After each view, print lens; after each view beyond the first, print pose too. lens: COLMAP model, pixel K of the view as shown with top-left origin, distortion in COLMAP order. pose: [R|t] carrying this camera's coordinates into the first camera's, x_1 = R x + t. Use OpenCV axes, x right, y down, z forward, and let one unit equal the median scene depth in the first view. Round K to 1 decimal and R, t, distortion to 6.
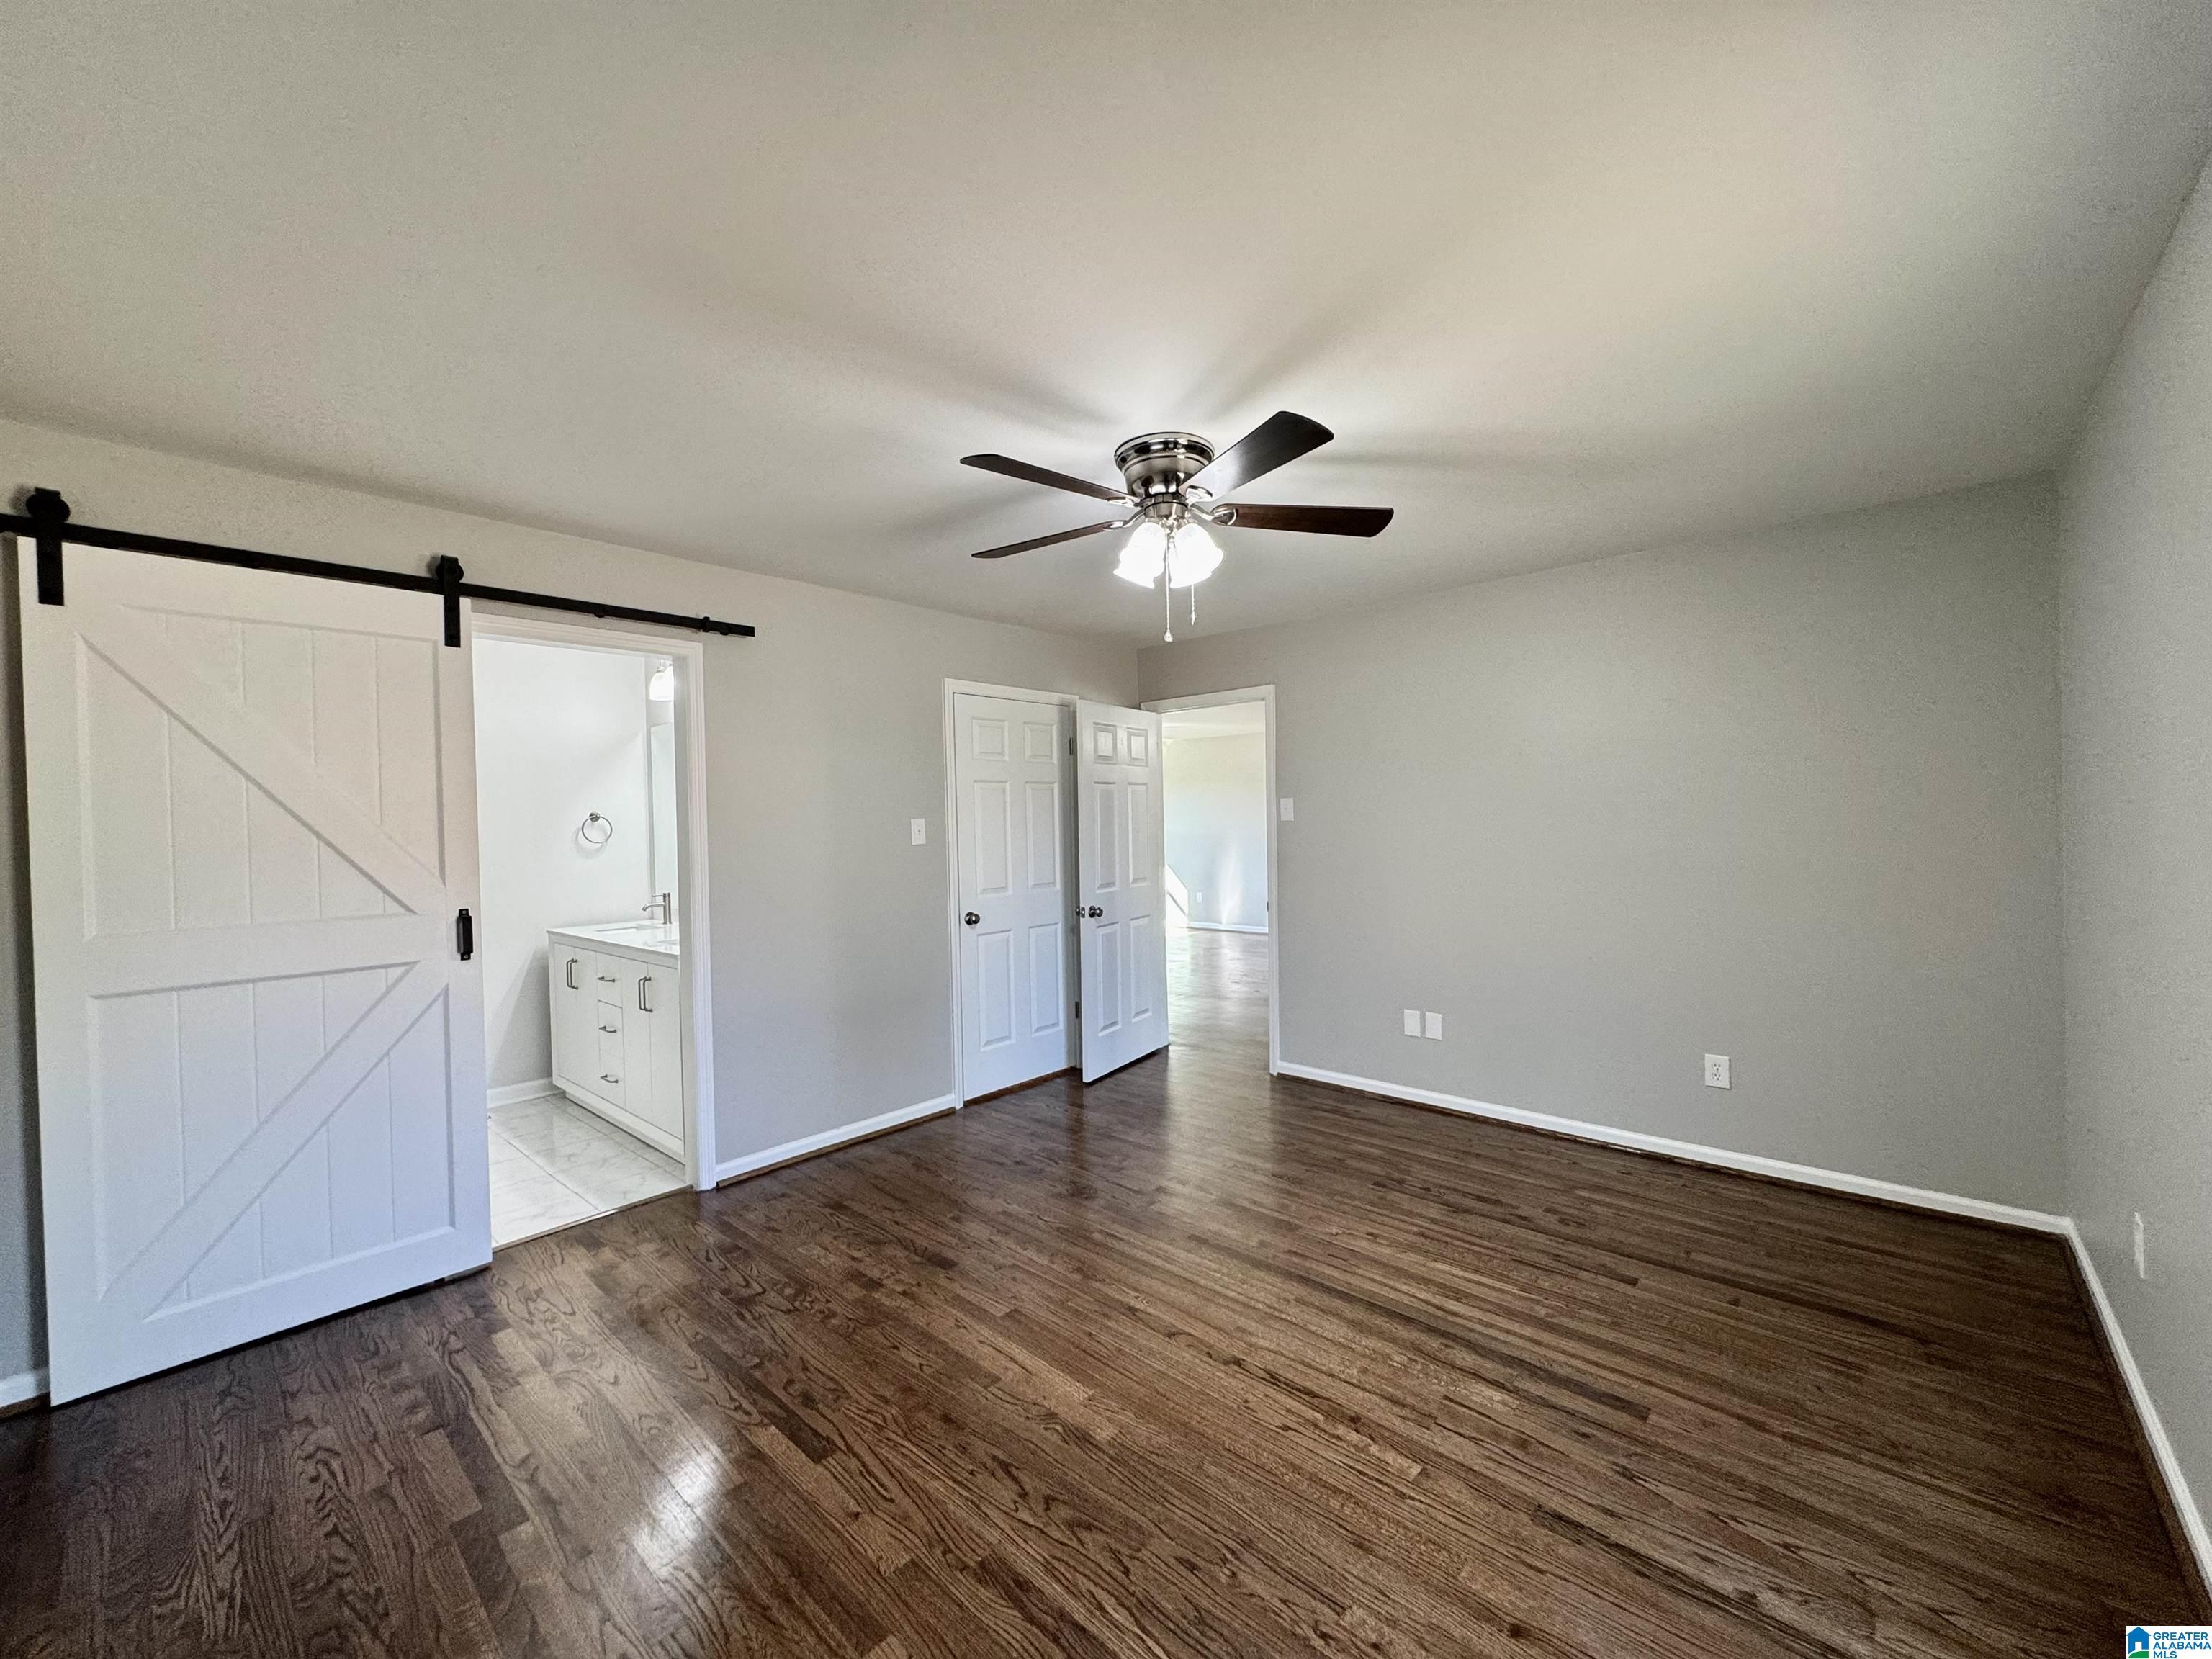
lens RADIAL K [[881.5, 0, 1104.5], [0, 881.5, 829.9], [0, 0, 1]] dist [-0.002329, -0.000087]
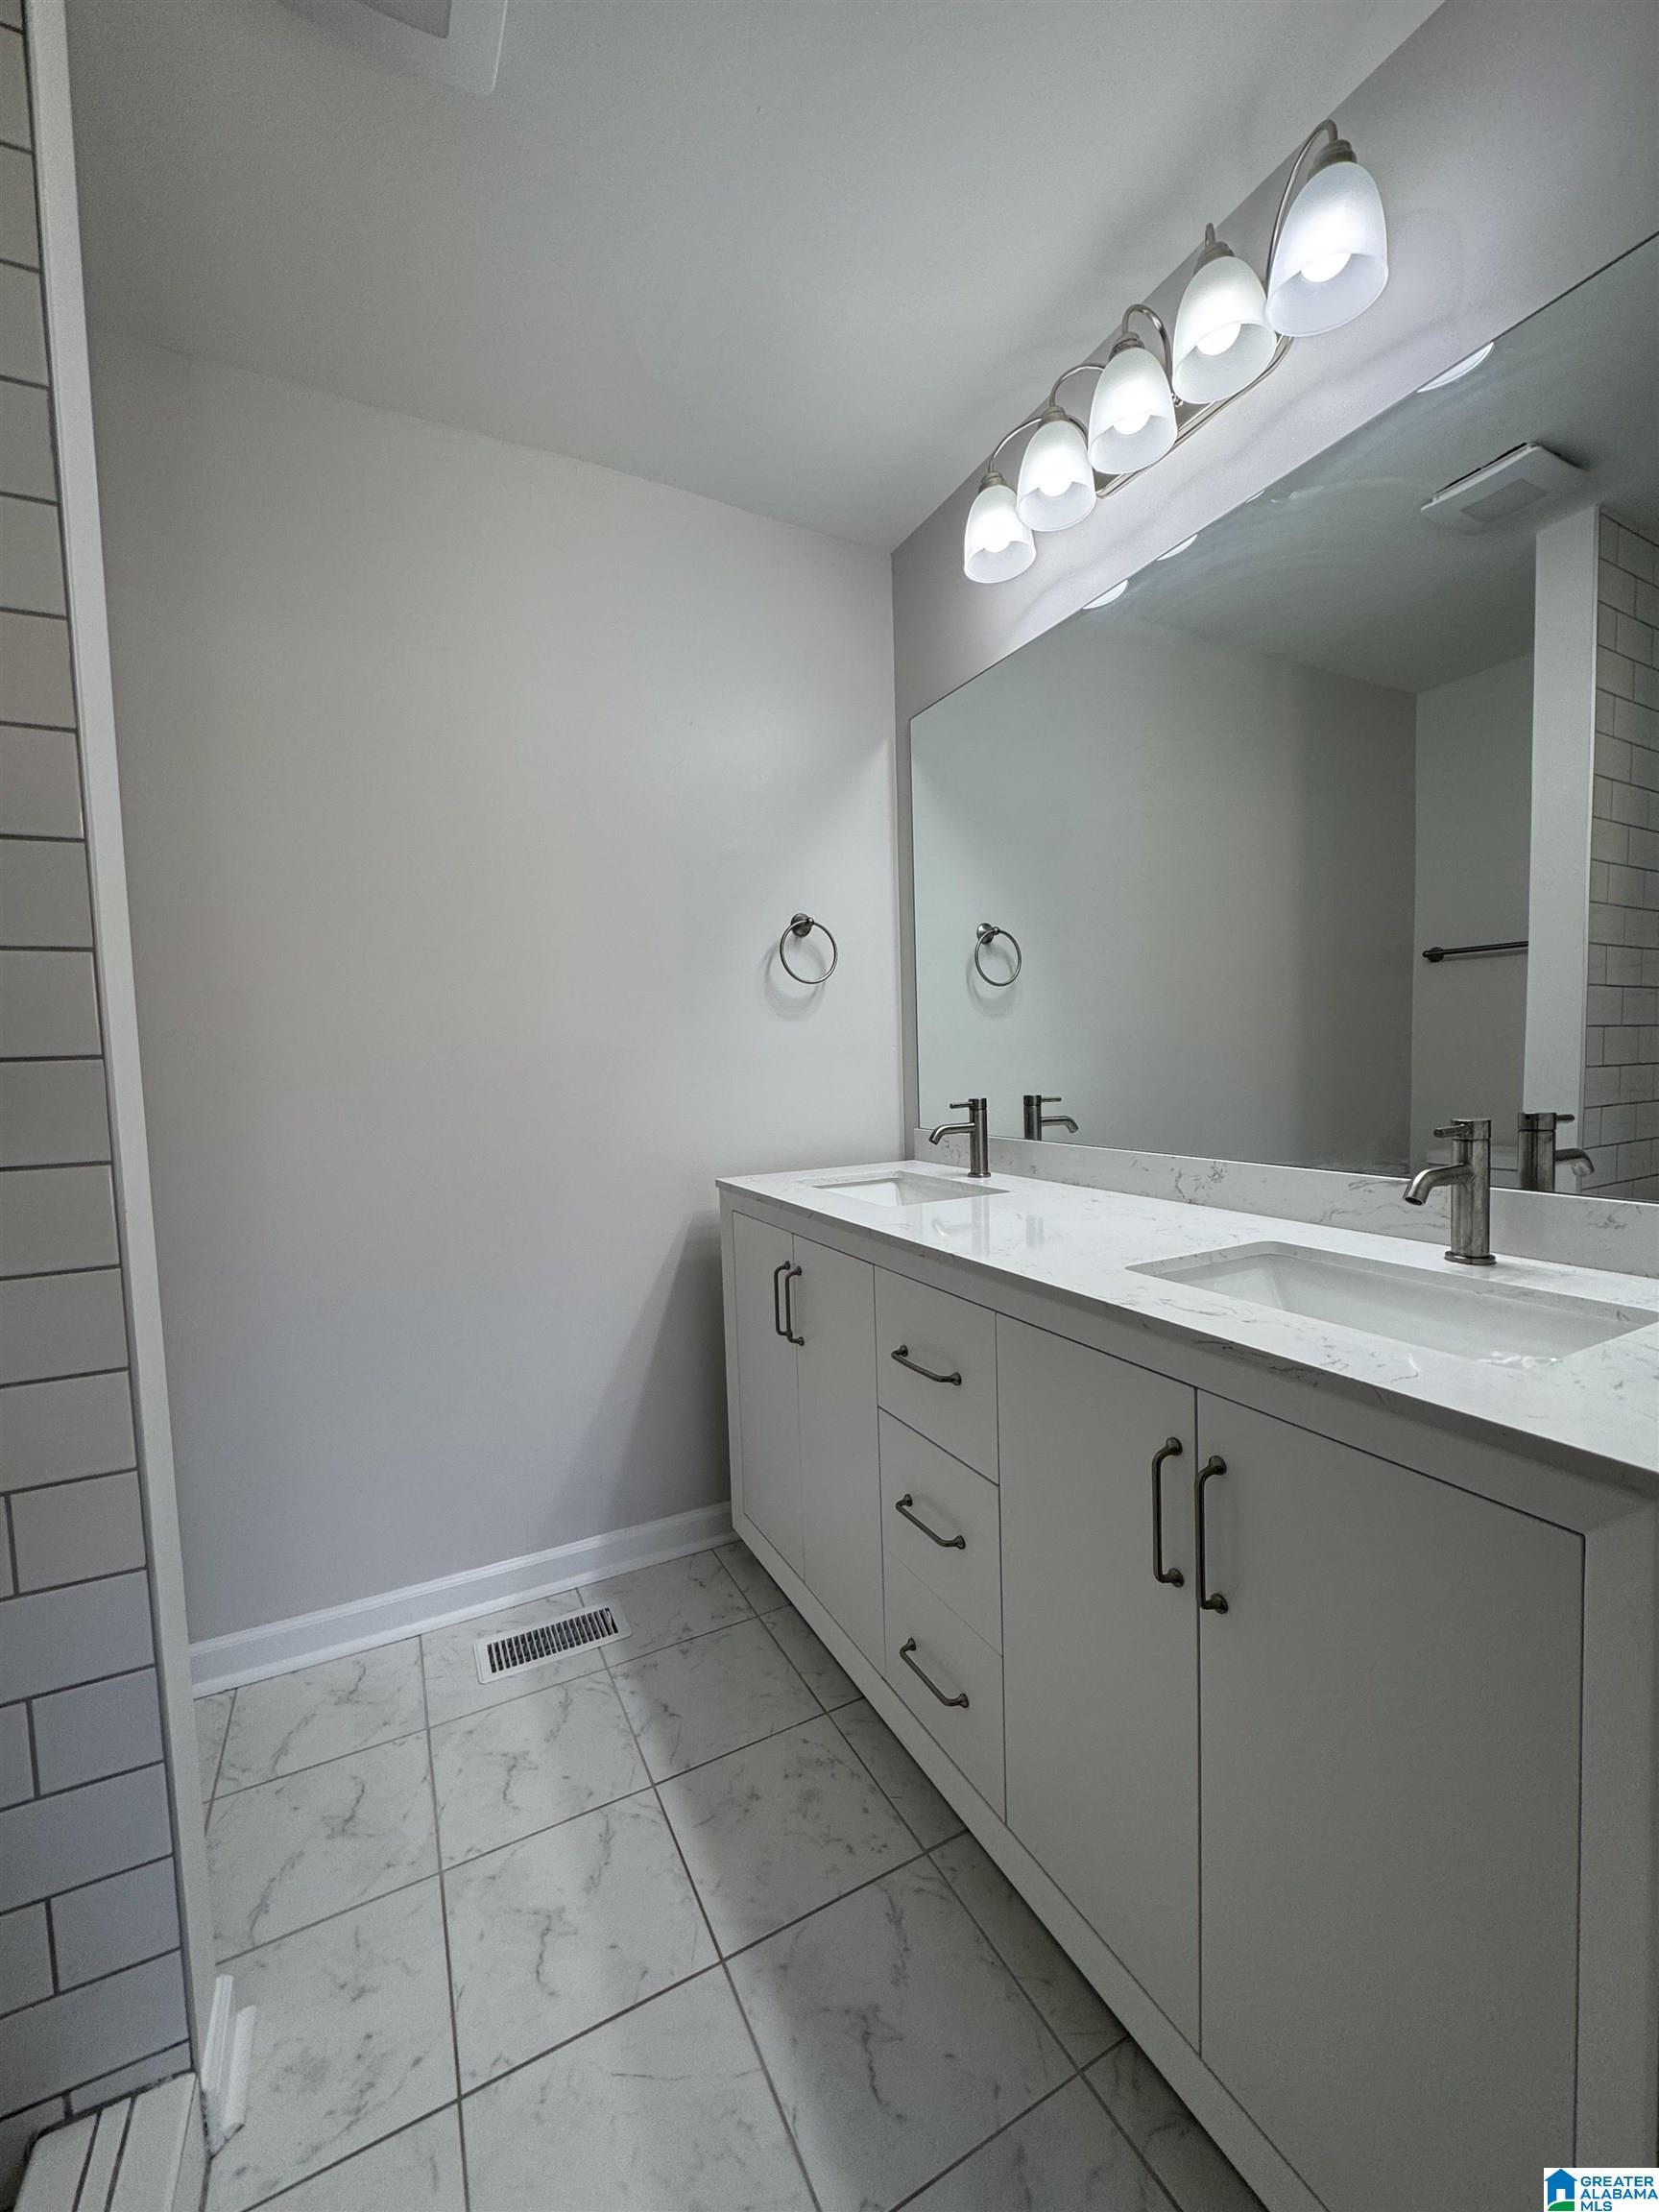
lens RADIAL K [[877.9, 0, 829.5], [0, 877.9, 1106.0], [0, 0, 1]] dist [-0.001213, 0.001124]
pose [[0.936964, 0.022199, -0.348719, -0.764733], [-0.002053, 0.998312, 0.058036, 0.093604], [0.349419, -0.053662, 0.935429, 1.095225]]
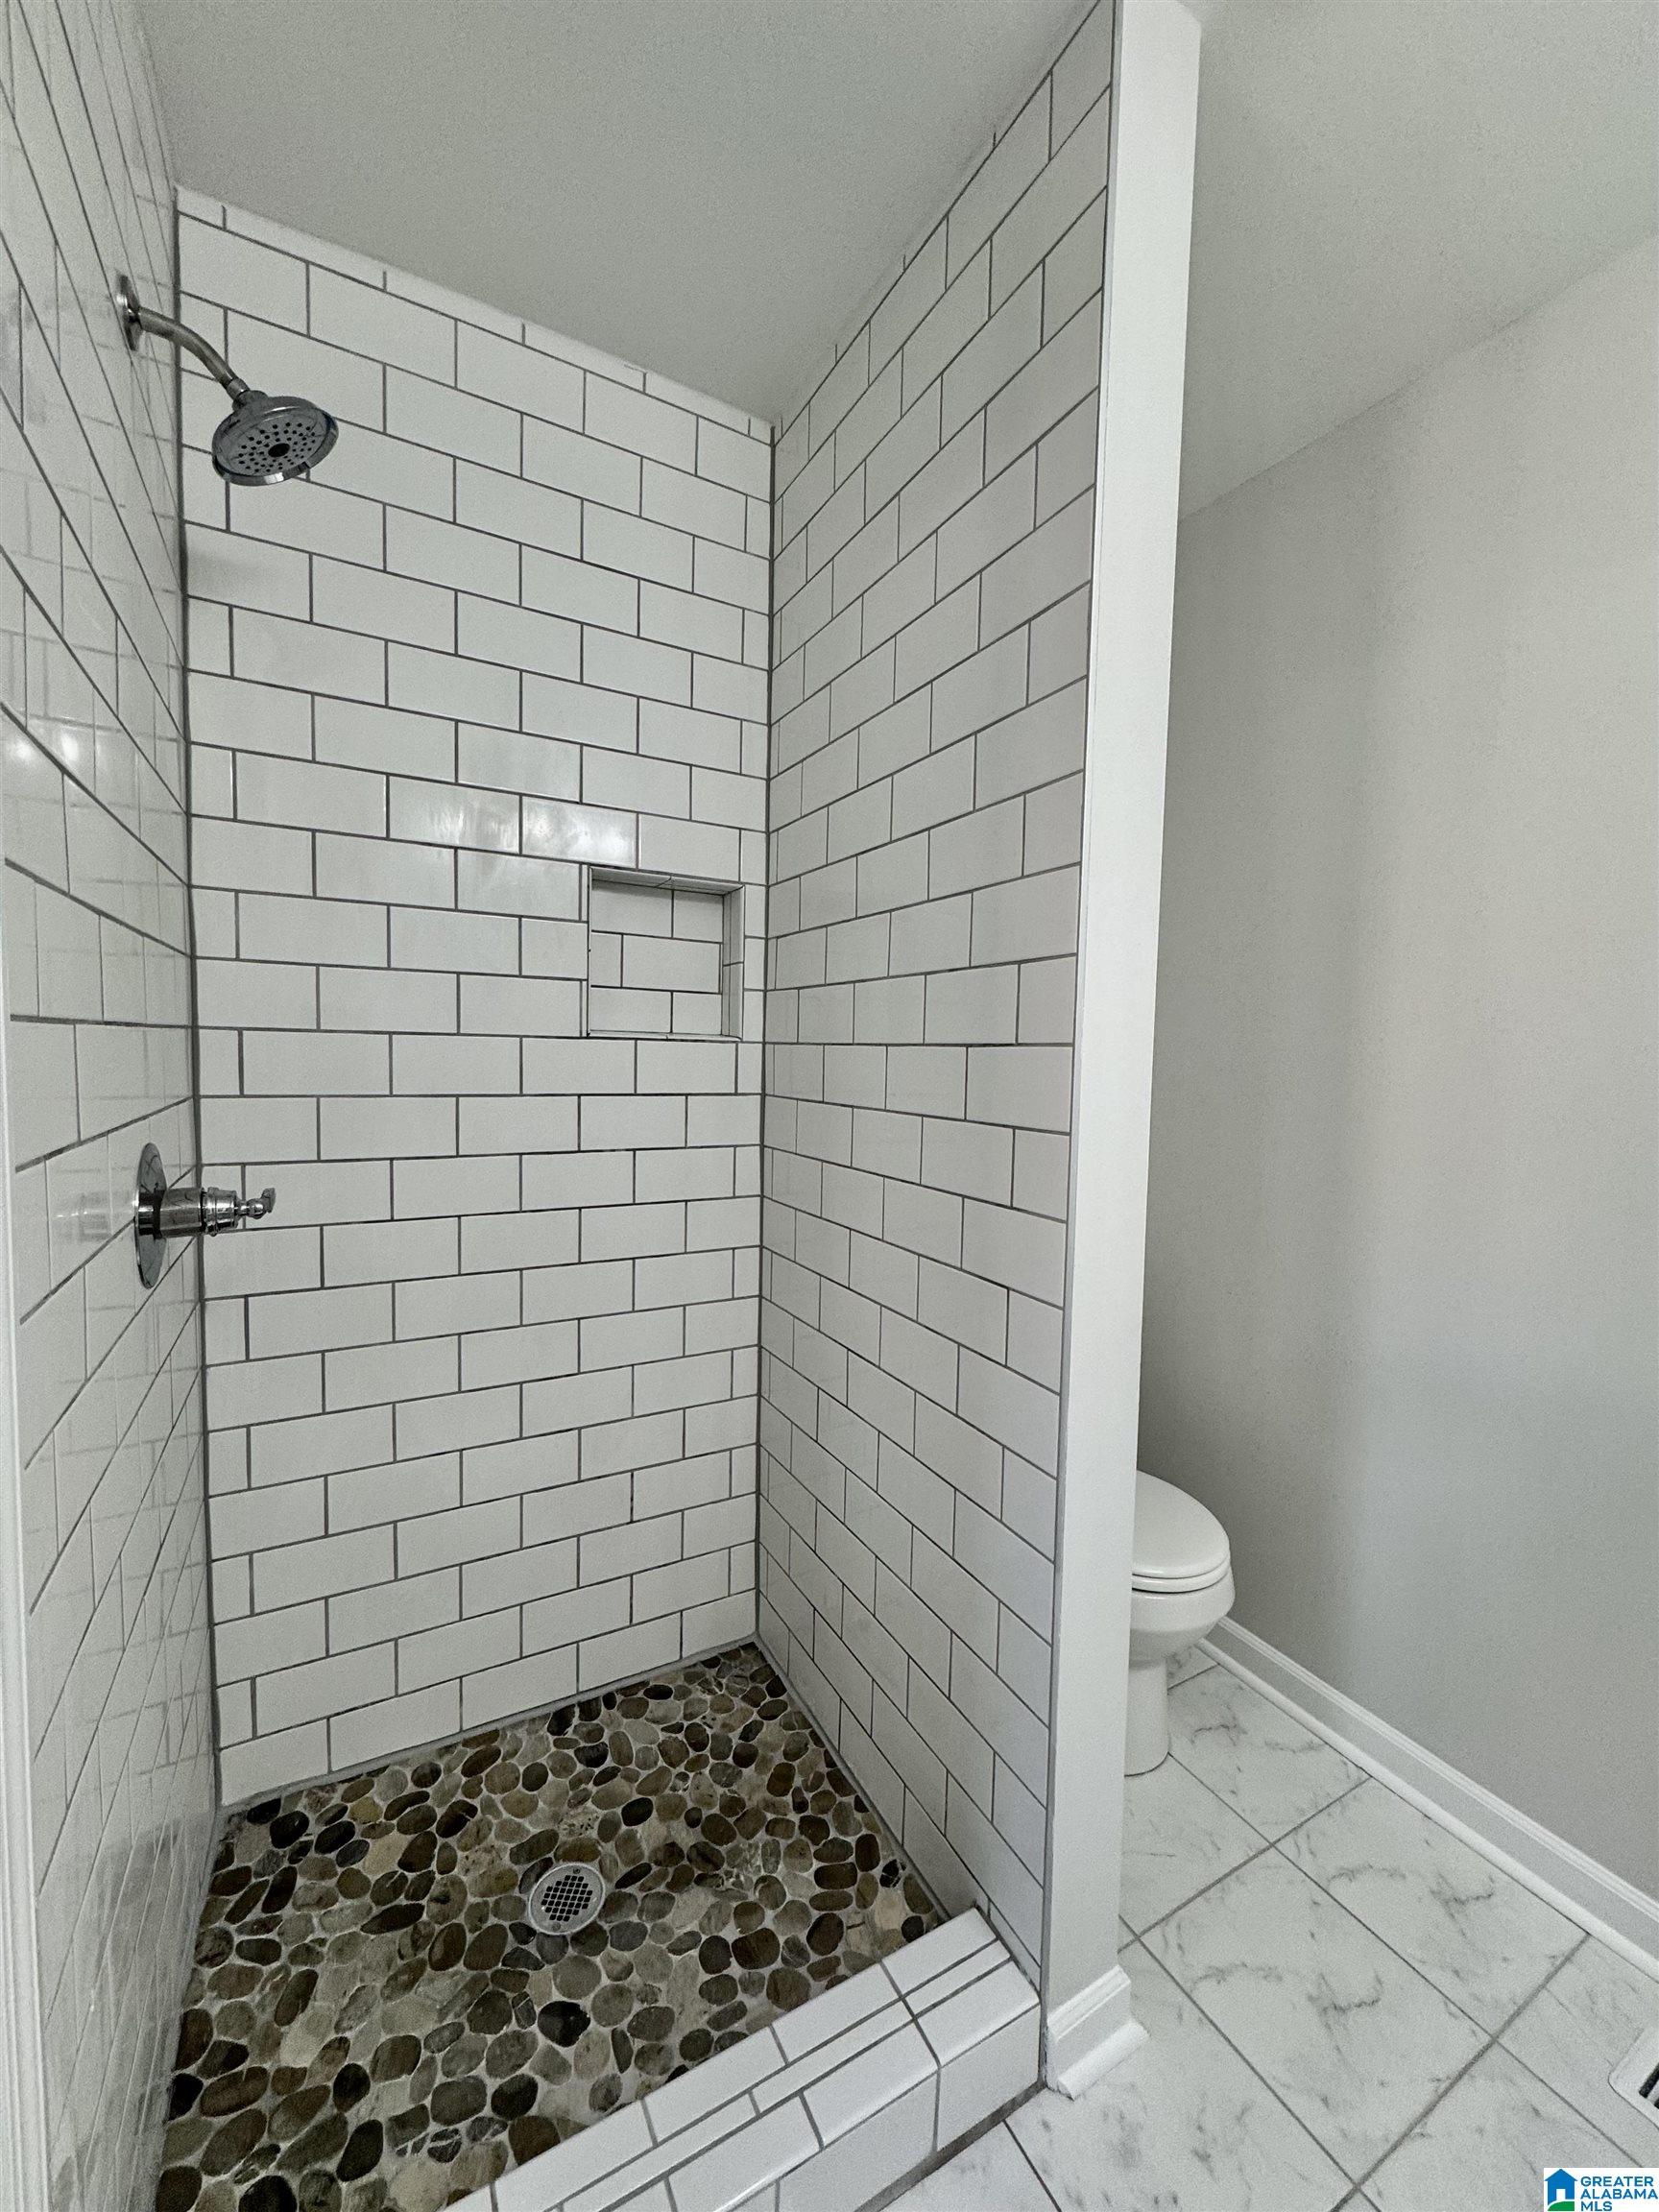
lens RADIAL K [[877.9, 0, 829.5], [0, 877.9, 1106.0], [0, 0, 1]] dist [-0.001213, 0.001124]
pose [[-0.318296, 0.075158, -0.945008, -0.731213], [-0.024237, 0.995881, 0.087367, 0.053887], [0.947682, 0.050712, -0.315163, 1.340665]]
